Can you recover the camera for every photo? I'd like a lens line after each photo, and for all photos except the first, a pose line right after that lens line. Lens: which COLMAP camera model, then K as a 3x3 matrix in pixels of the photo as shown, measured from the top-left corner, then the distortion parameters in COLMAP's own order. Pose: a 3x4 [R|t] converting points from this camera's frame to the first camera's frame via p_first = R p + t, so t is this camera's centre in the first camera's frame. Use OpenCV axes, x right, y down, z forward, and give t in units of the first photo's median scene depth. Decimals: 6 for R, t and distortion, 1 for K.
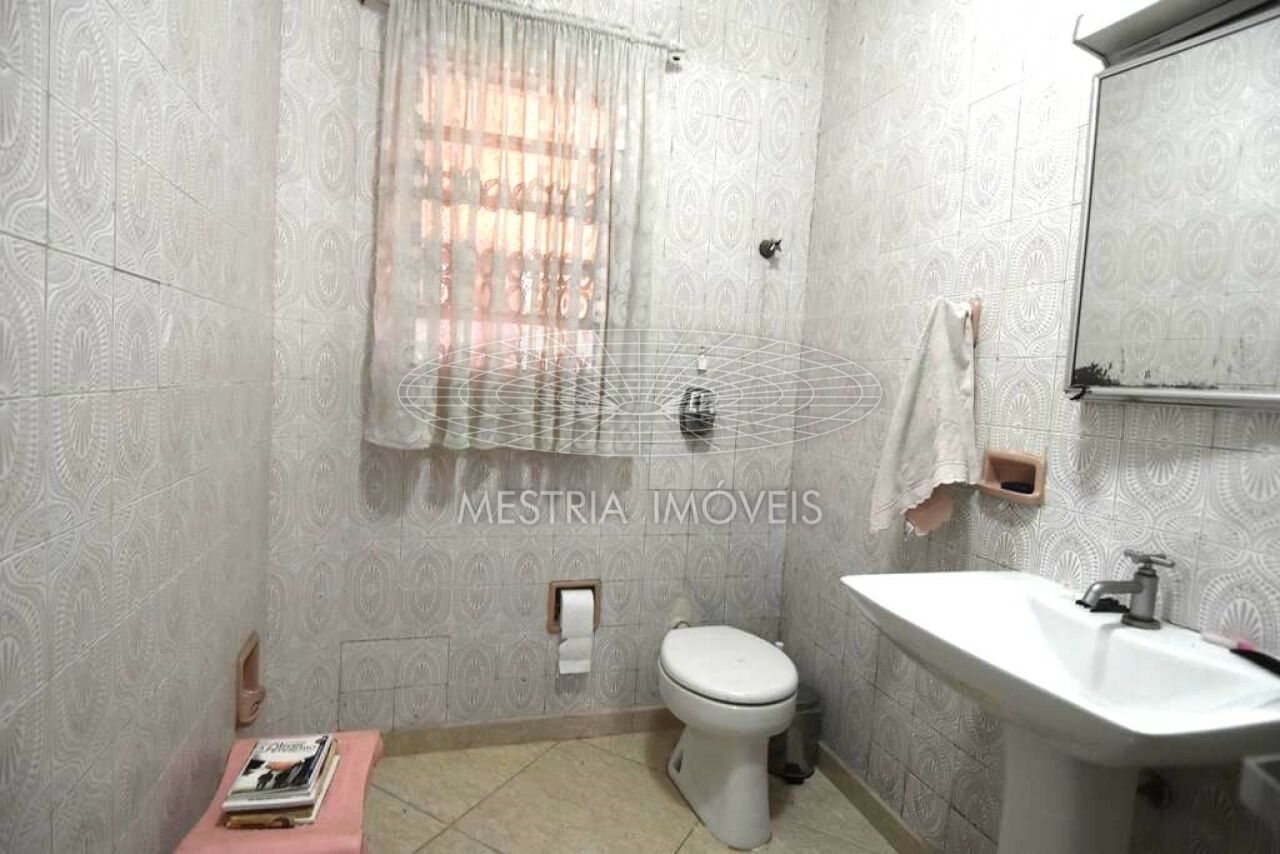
lens RADIAL K [[664.0, 0, 640.0], [0, 664.0, 427.0], [0, 0, 1]] dist [0.000626, -0.025553]
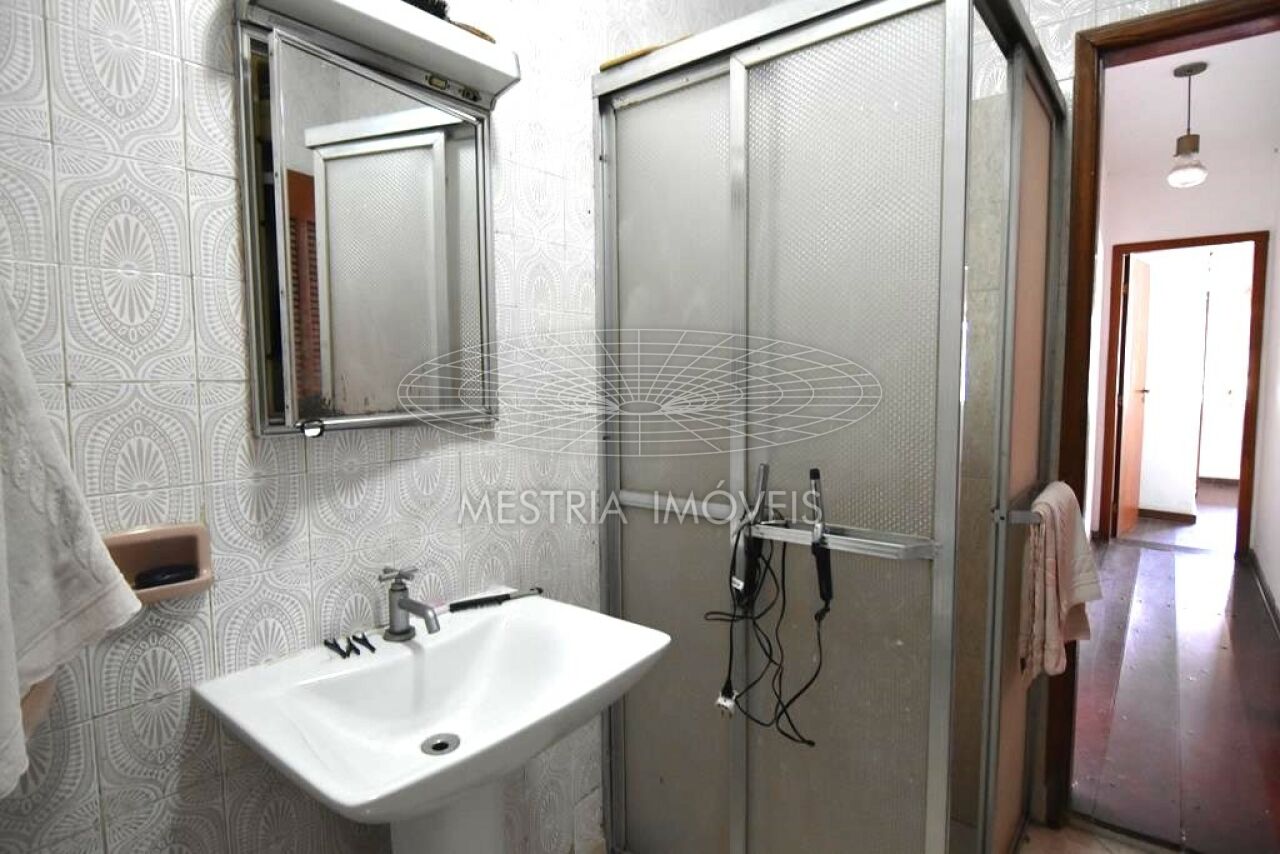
lens RADIAL K [[664.0, 0, 640.0], [0, 664.0, 427.0], [0, 0, 1]] dist [0.000626, -0.025553]
pose [[-0.560753, -0.122573, 0.818860, -0.273444], [0.026981, 0.985751, 0.166031, -0.188414], [-0.827543, 0.115196, -0.549456, 1.158269]]
